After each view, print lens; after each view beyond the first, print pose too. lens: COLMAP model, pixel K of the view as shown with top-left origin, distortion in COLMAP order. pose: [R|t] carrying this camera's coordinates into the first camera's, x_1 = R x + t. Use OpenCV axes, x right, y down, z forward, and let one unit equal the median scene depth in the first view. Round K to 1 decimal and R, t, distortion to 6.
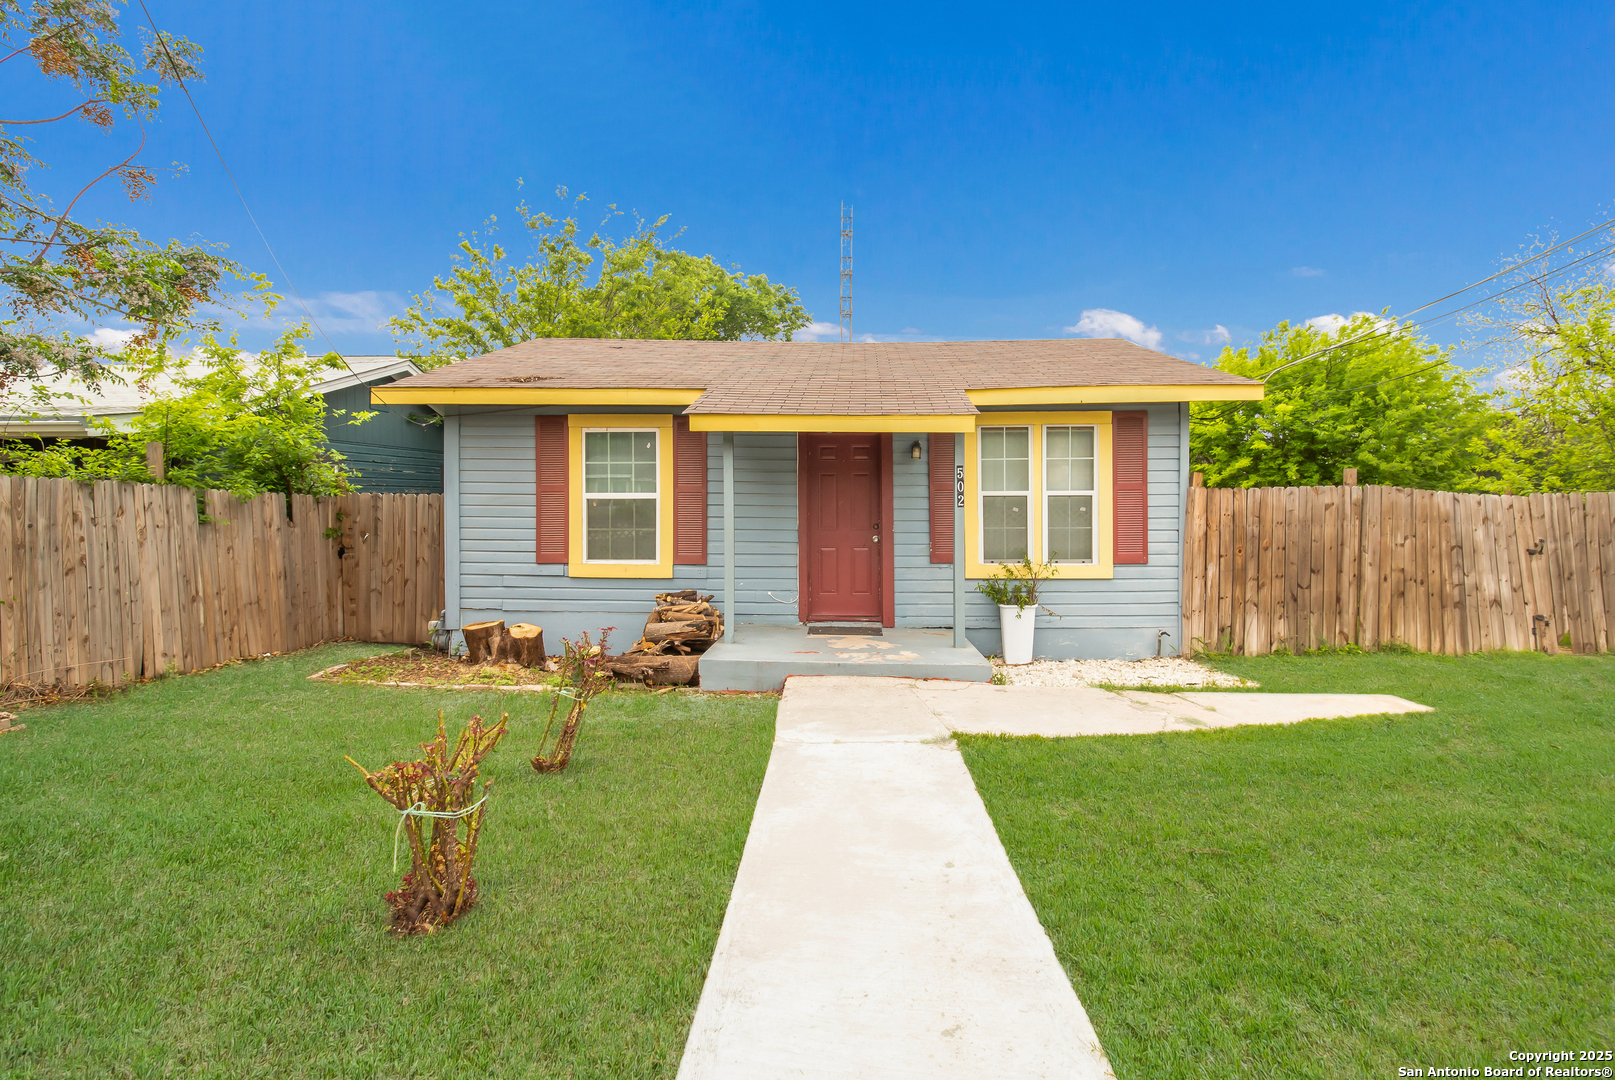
lens RADIAL K [[742.9, 0, 805.7], [0, 742.9, 513.3], [0, 0, 1]] dist [0.002436, -0.000518]
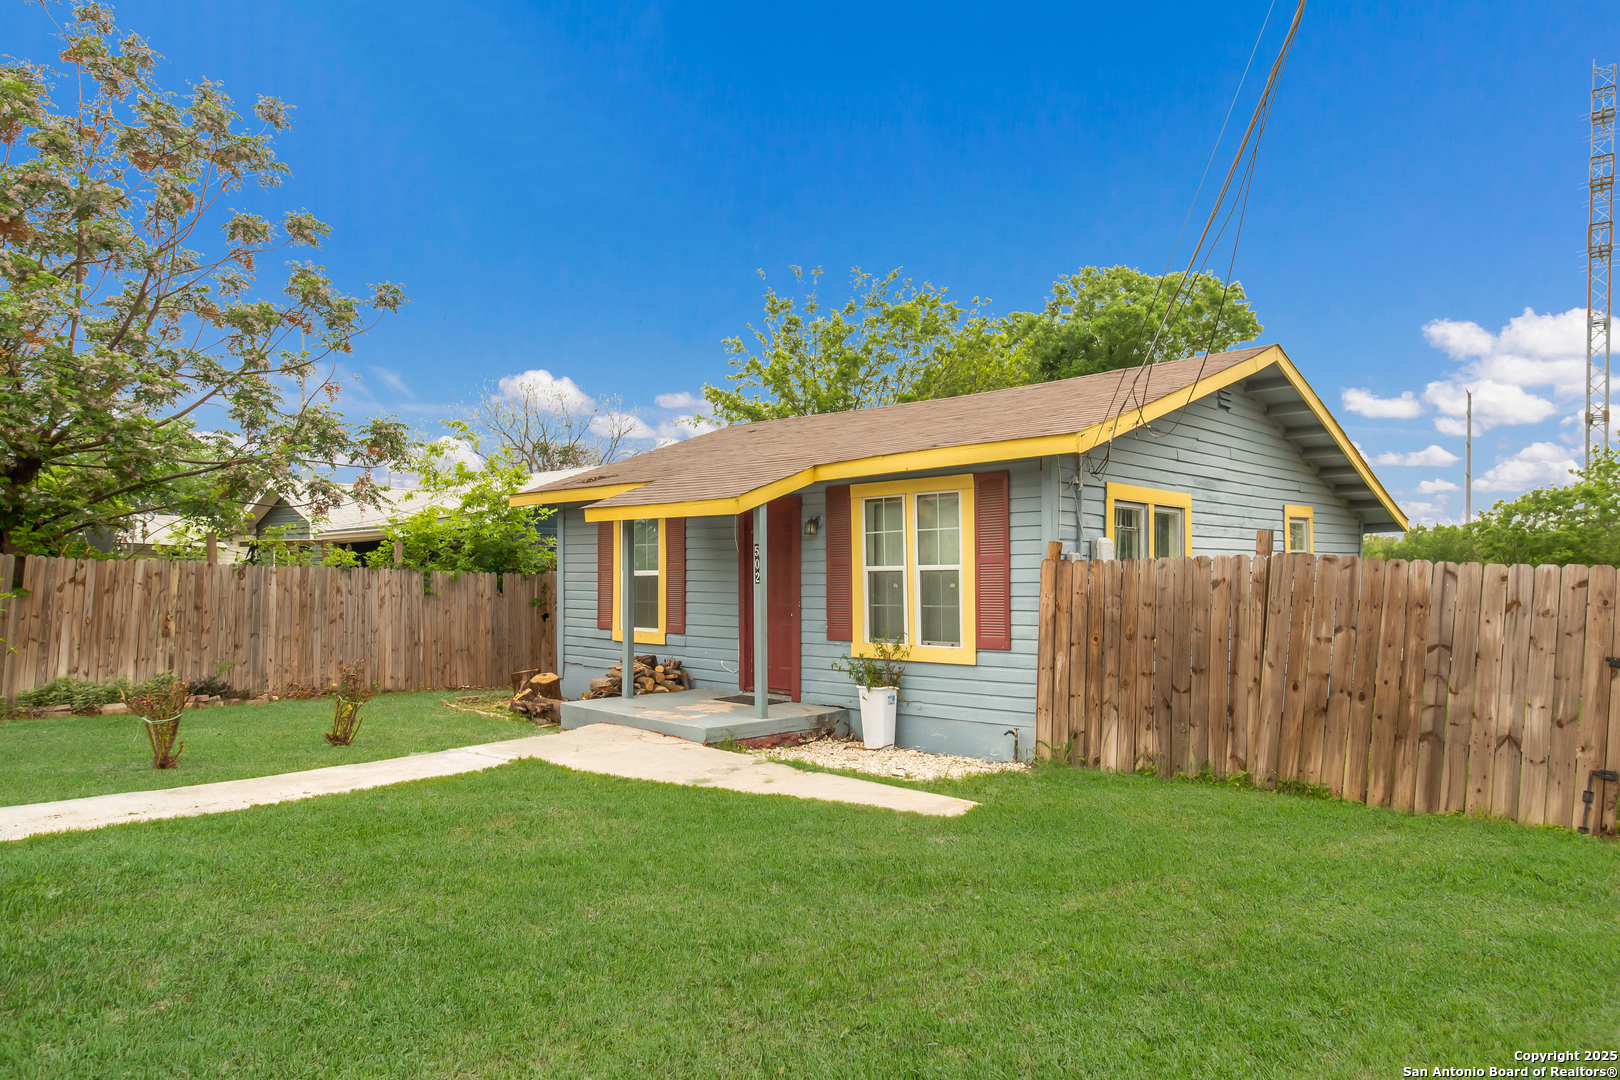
lens RADIAL K [[985.4, 0, 812.1], [0, 985.4, 577.2], [0, 0, 1]] dist [0.042593, 0.000089]
pose [[0.756677, -0.003059, -0.653781, 1.038150], [-0.001644, 0.999977, -0.006582, -0.007993], [0.653787, 0.006055, 0.756655, -0.004145]]
